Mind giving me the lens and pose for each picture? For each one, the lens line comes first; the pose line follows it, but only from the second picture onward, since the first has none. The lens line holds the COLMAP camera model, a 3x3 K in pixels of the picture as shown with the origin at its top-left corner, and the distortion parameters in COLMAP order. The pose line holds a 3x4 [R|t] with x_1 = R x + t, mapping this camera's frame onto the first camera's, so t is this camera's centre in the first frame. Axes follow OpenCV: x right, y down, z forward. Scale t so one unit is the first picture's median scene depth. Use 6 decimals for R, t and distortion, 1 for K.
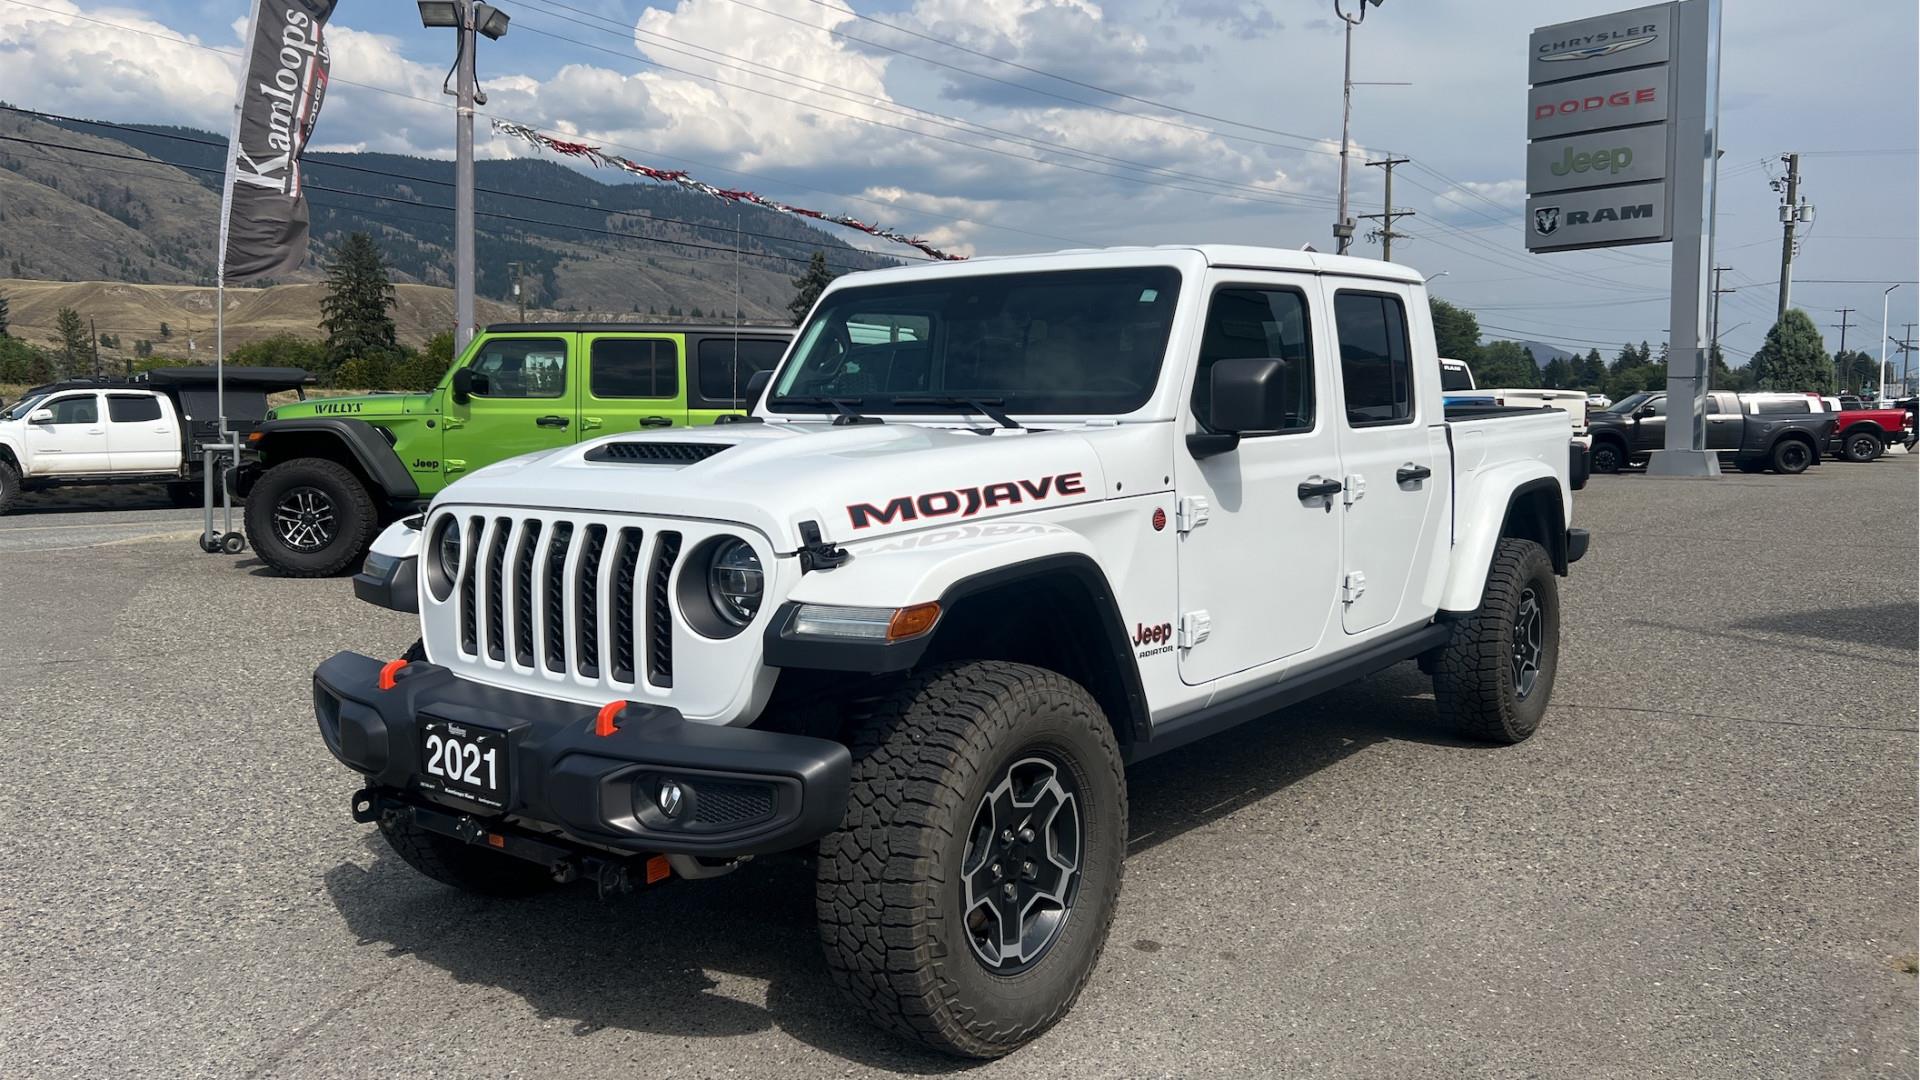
lens RADIAL K [[1444.7, 0, 967.1], [0, 1444.7, 545.2], [0, 0, 1]] dist [0.042140, -0.041872]
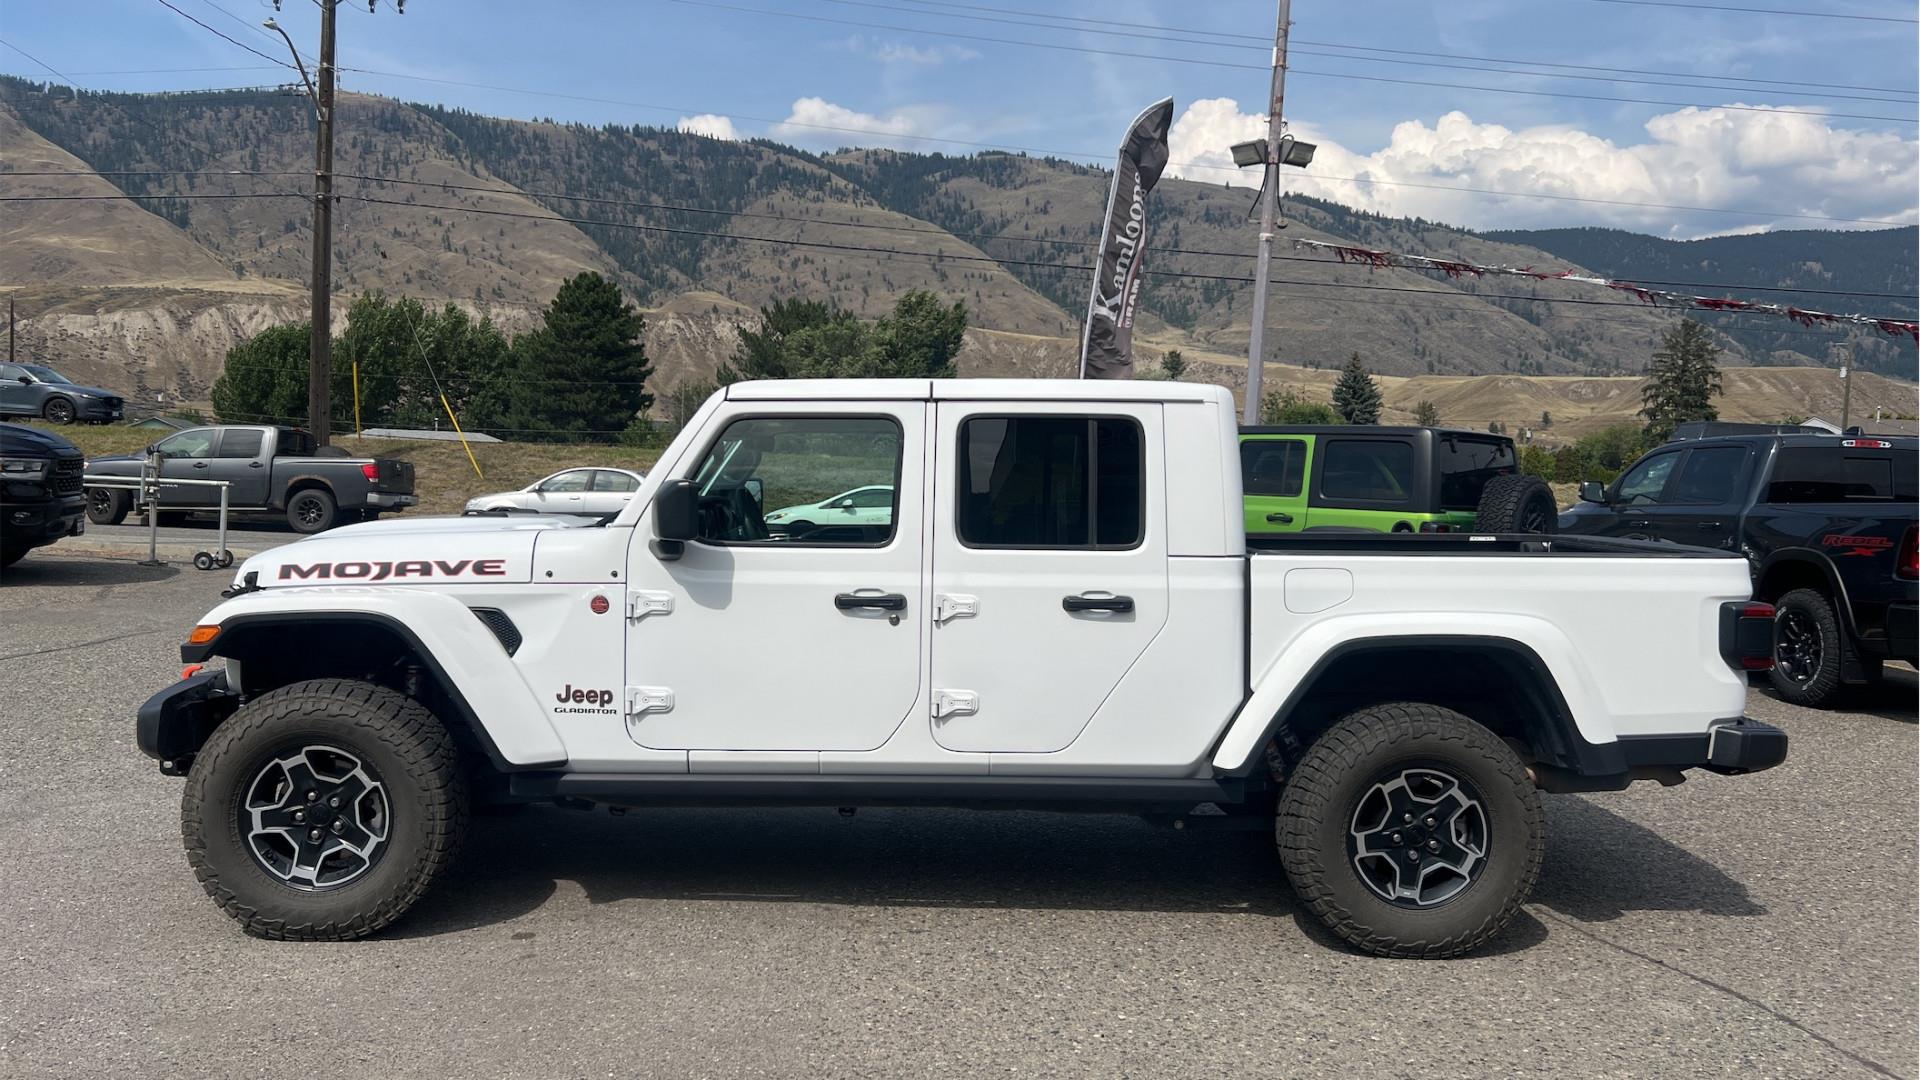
lens RADIAL K [[1444.7, 0, 951.7], [0, 1444.7, 526.3], [0, 0, 1]] dist [0.042140, -0.041872]
pose [[0.629541, 0.052484, -0.775193, 1.390009], [-0.108141, 0.993924, -0.020529, -0.099663], [0.769405, 0.096754, 0.631391, 0.476606]]
